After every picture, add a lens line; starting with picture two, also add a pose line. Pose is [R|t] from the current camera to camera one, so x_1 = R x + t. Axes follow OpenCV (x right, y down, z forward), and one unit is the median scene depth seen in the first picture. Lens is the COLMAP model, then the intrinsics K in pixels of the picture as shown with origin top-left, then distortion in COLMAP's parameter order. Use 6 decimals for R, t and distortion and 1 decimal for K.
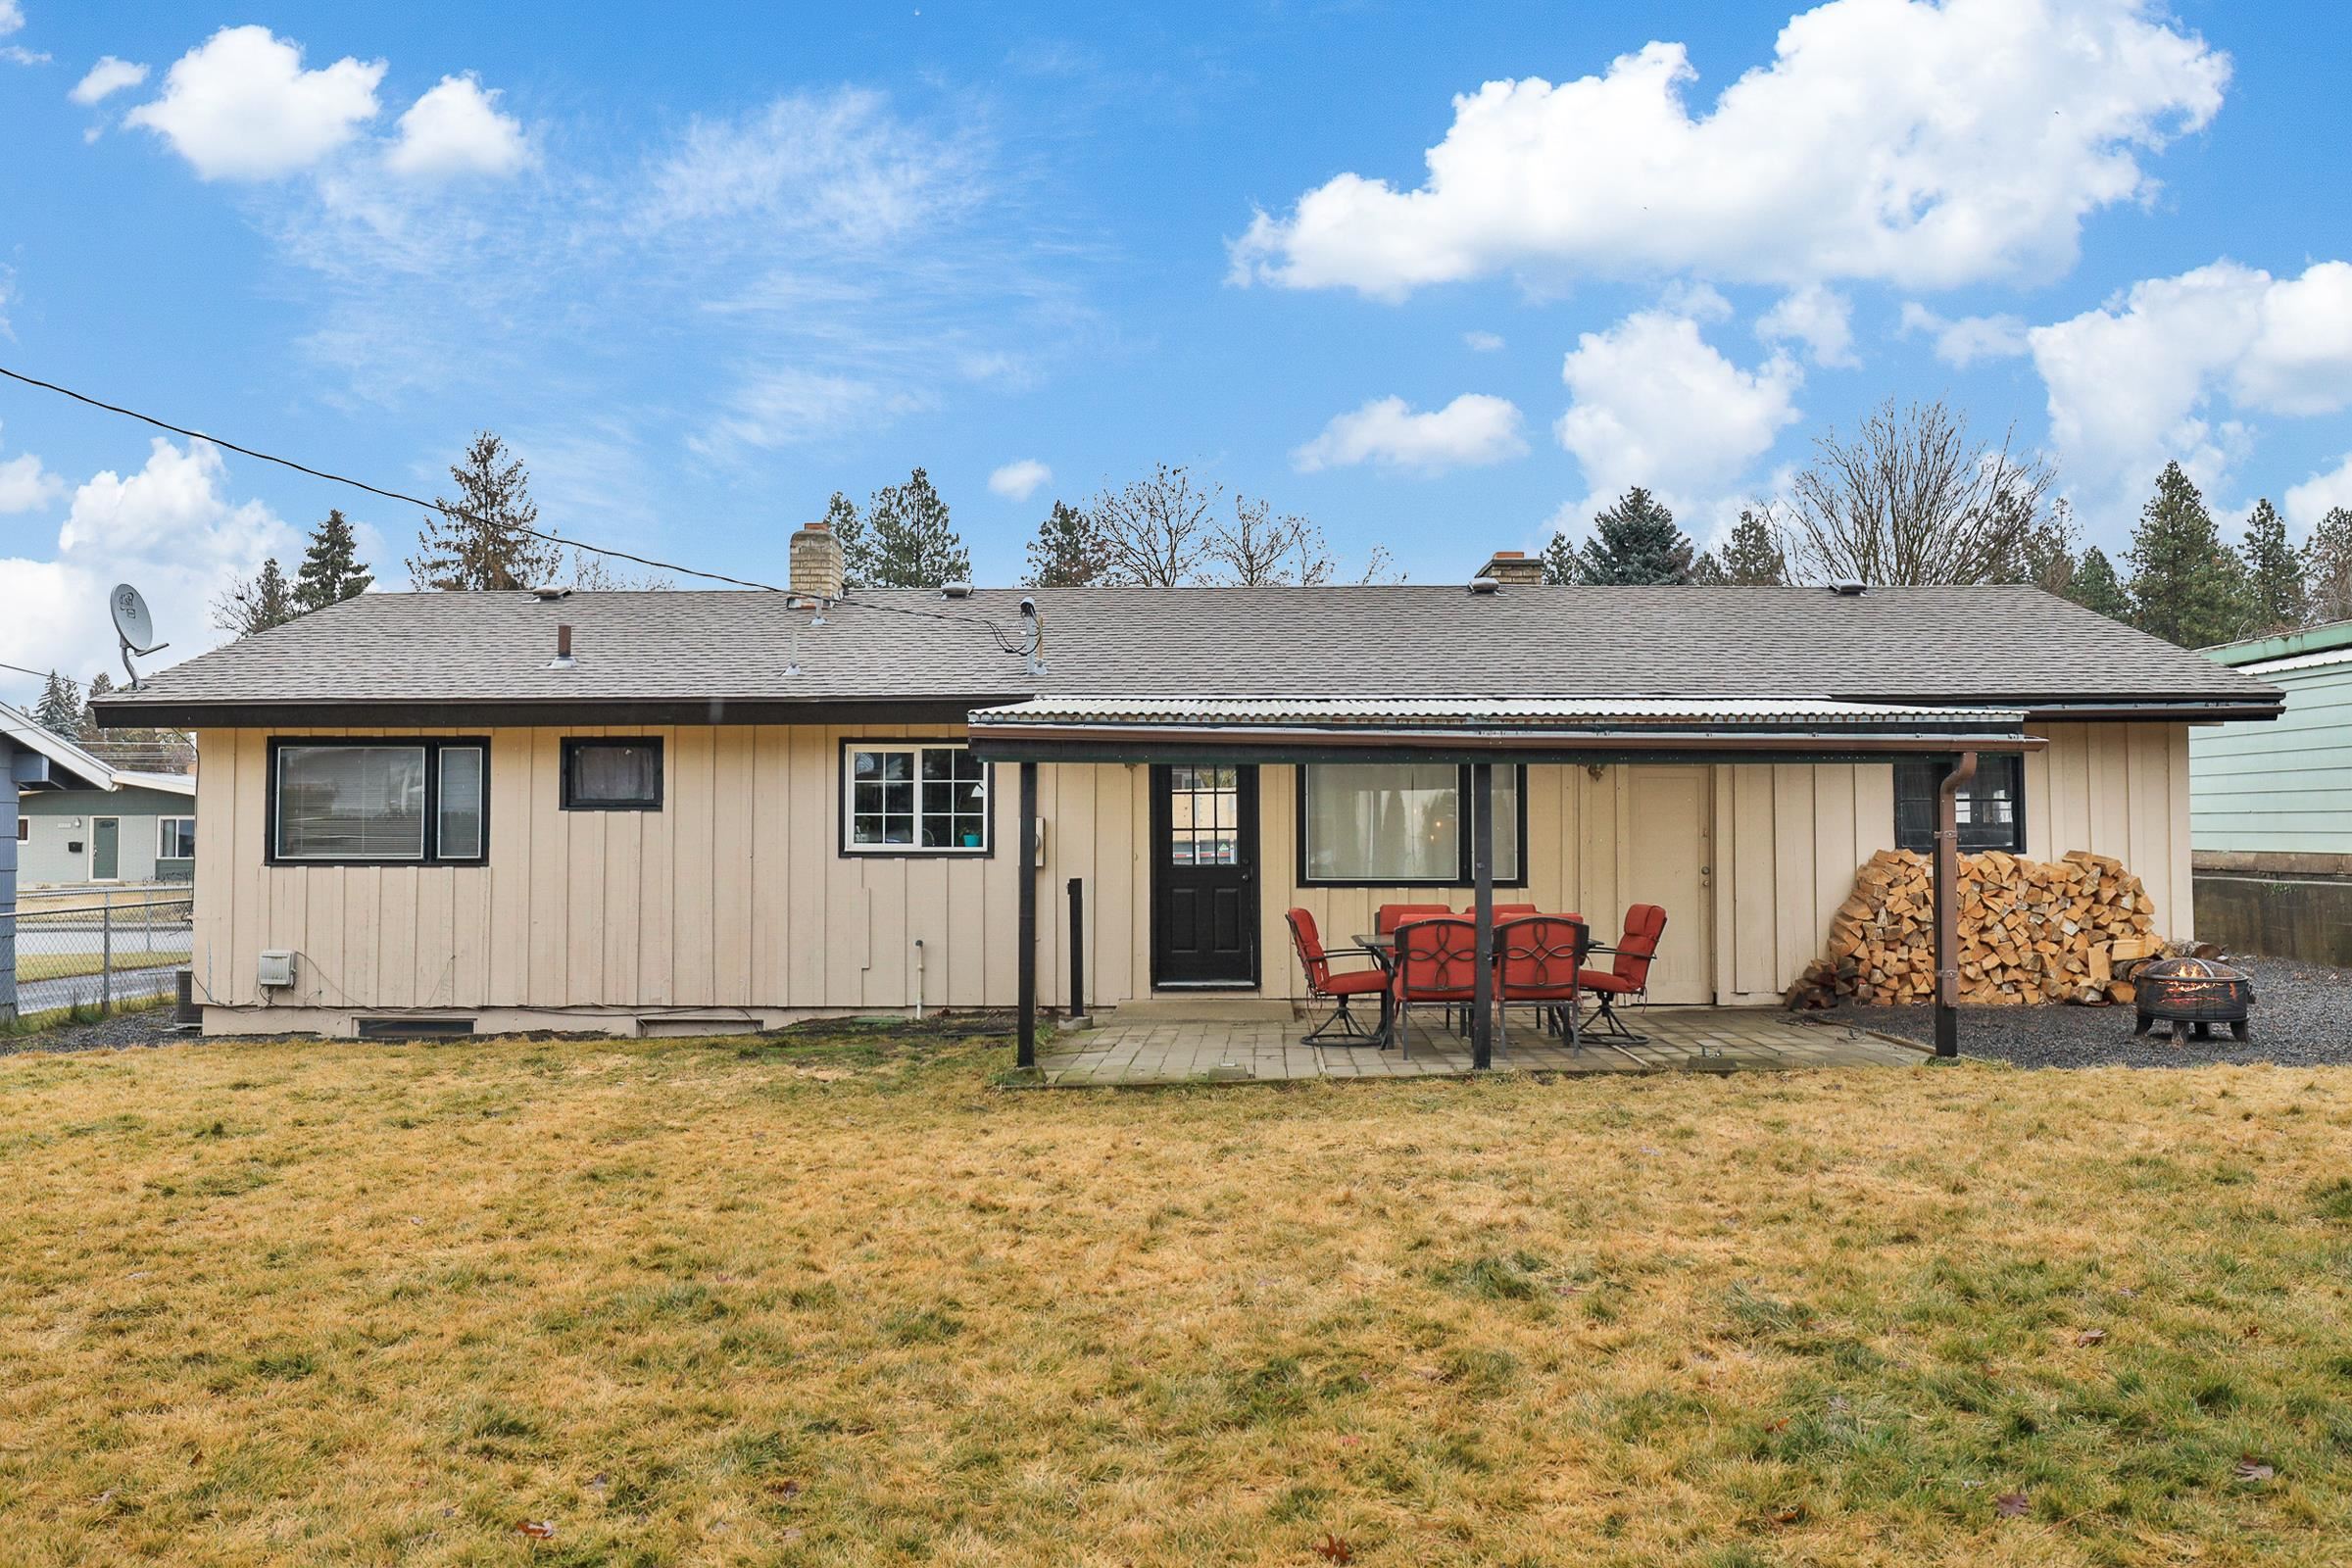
lens RADIAL K [[1818.6, 0, 1176.0], [0, 1818.6, 784.0], [0, 0, 1]] dist [-0.000400, 0.002584]
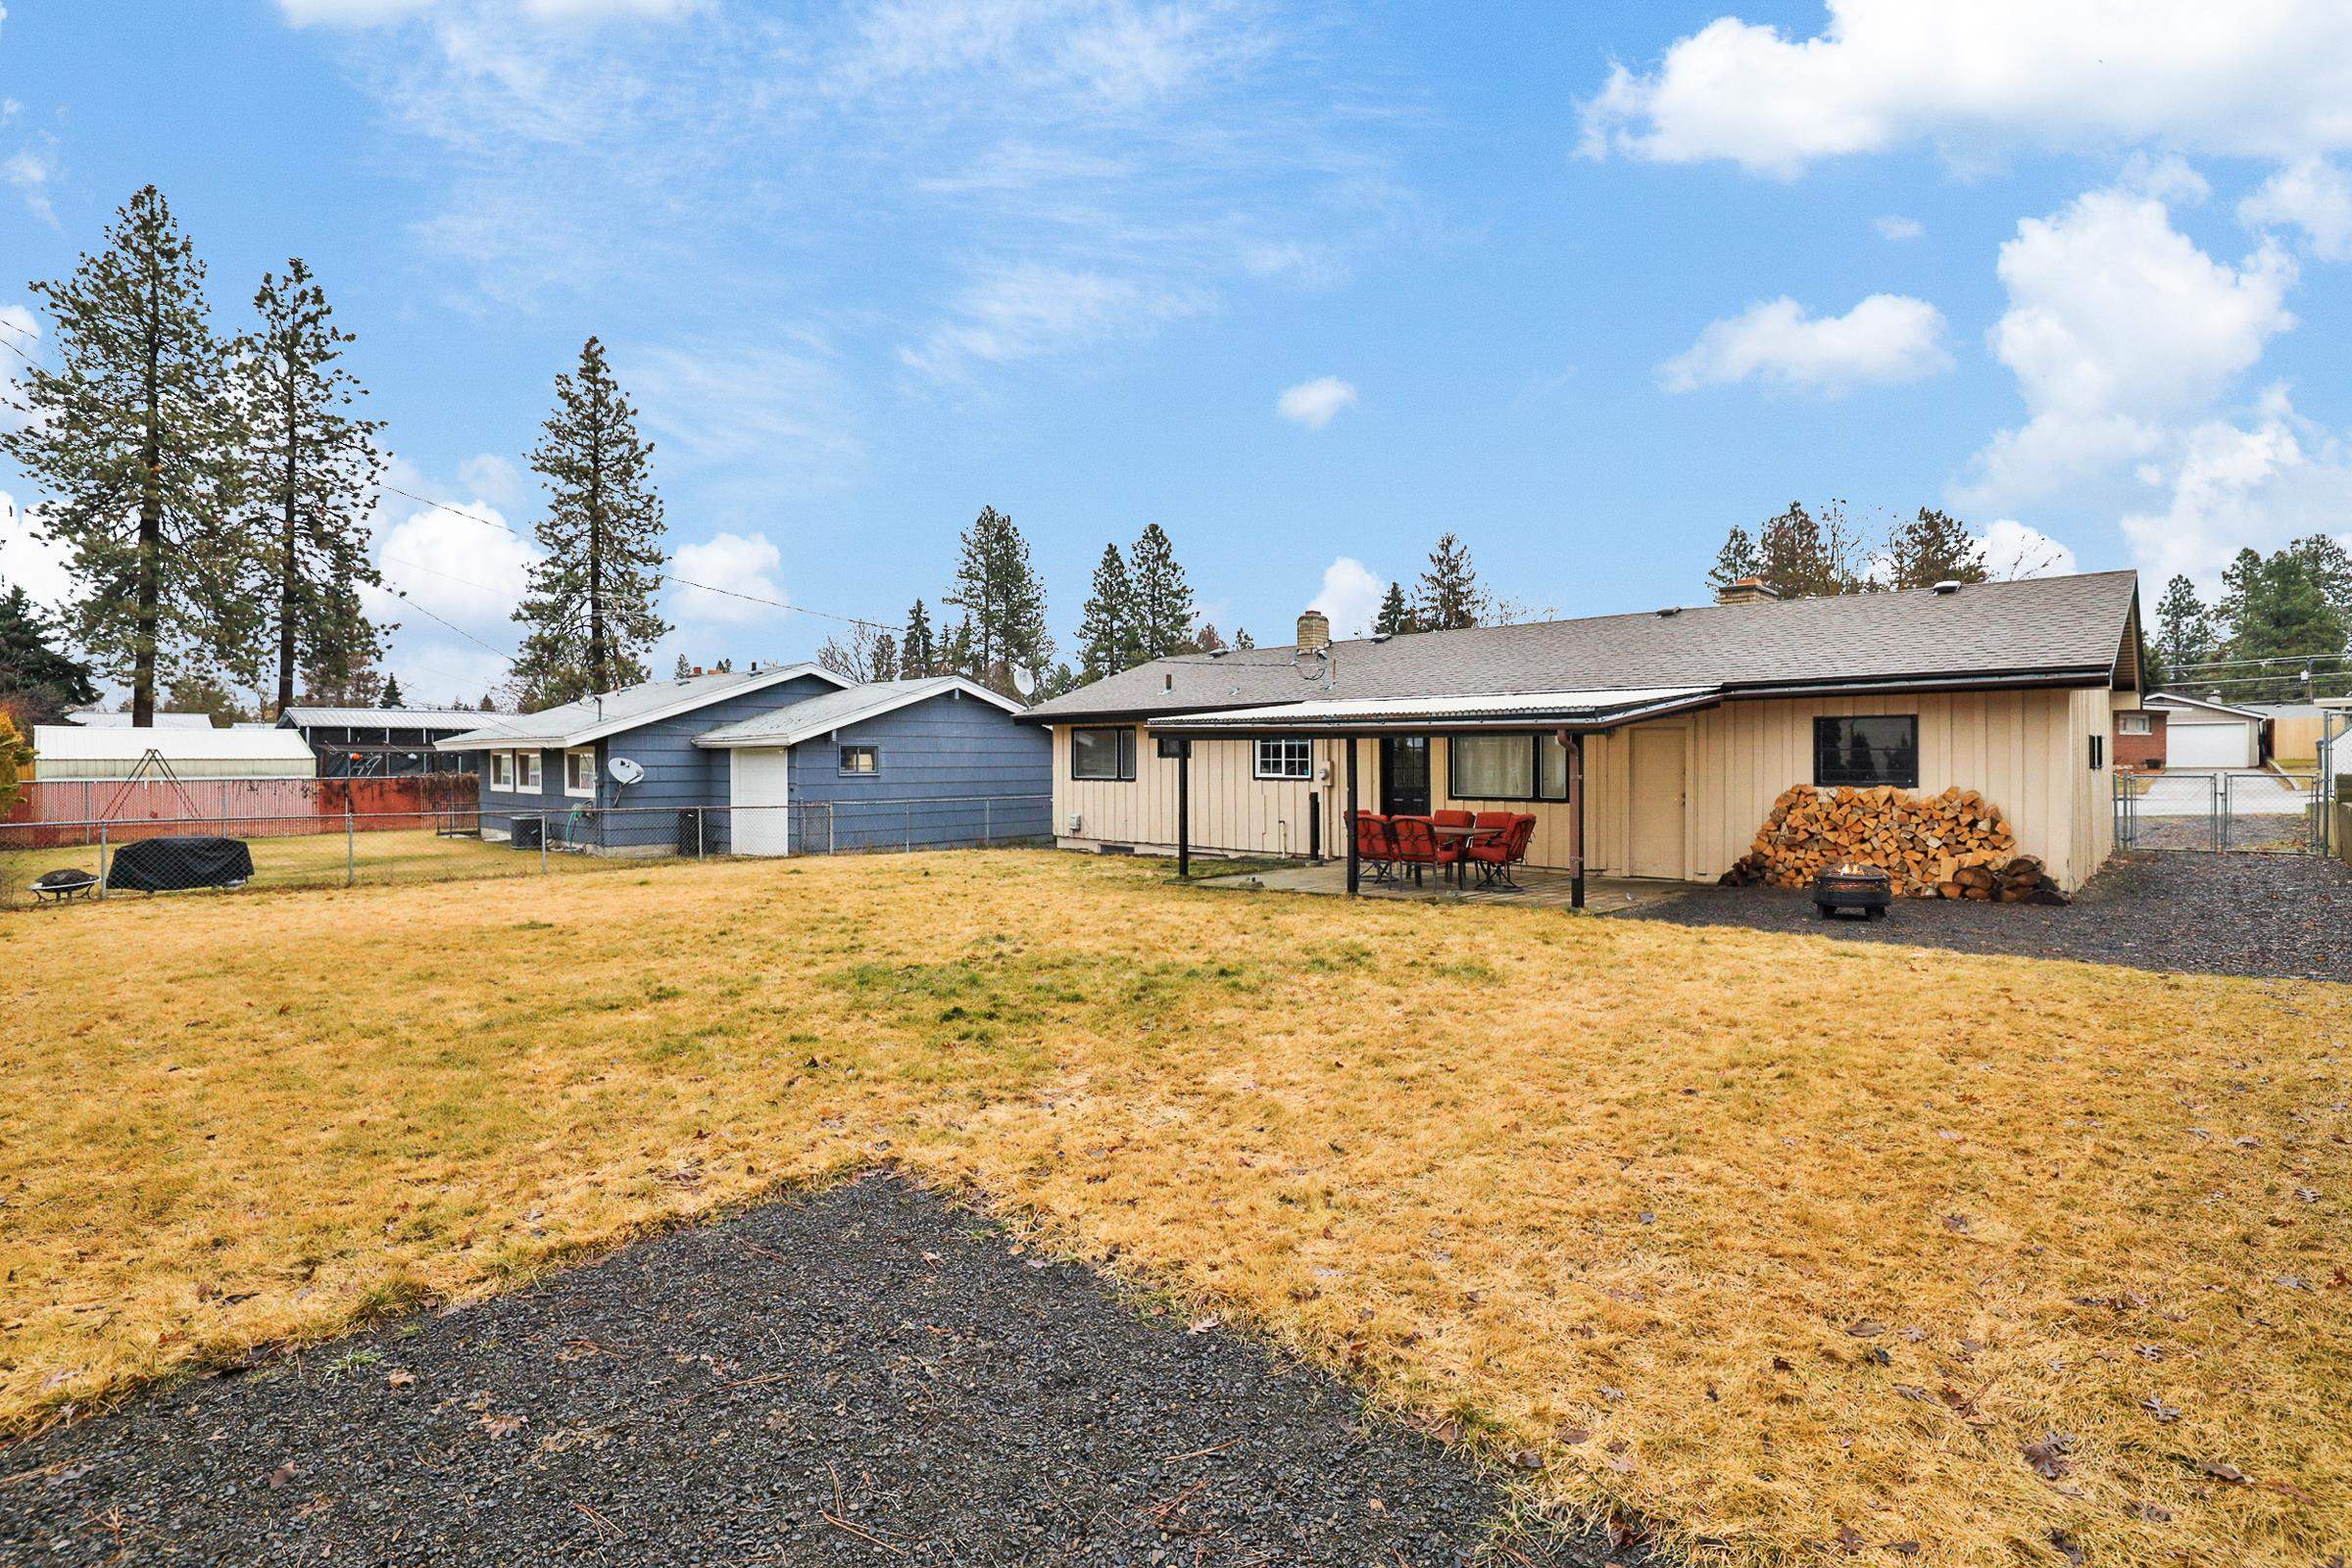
lens RADIAL K [[1101.6, 0, 1115.7], [0, 1101.6, 776.5], [0, 0, 1]] dist [-0.000975, -0.000594]
pose [[0.720928, 0.009767, -0.692941, 0.582944], [0.022763, 0.999027, 0.037764, -0.015400], [0.692636, -0.042999, 0.720005, -0.026316]]
